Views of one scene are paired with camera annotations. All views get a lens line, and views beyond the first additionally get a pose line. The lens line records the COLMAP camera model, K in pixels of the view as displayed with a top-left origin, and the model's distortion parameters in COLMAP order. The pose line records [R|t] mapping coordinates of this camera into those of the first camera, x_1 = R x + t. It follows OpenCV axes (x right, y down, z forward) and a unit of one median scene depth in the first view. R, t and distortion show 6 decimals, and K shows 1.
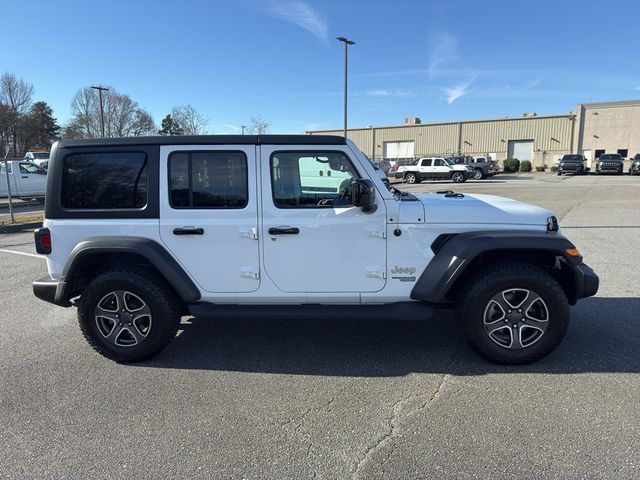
lens RADIAL K [[487.7, 0, 320.0], [0, 487.7, 240.0], [0, 0, 1]] dist [0.007367, -0.001189]
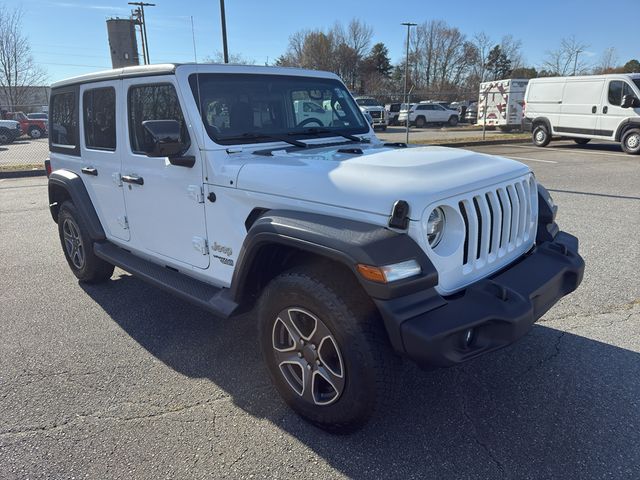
lens RADIAL K [[464.5, 0, 300.0], [0, 464.5, 242.6], [0, 0, 1]] dist [0.050159, -0.000094]
pose [[0.769523, 0.180385, -0.612614, 0.145389], [-0.092691, 0.980669, 0.172328, -0.016860], [0.631857, -0.075827, 0.771367, 0.107157]]
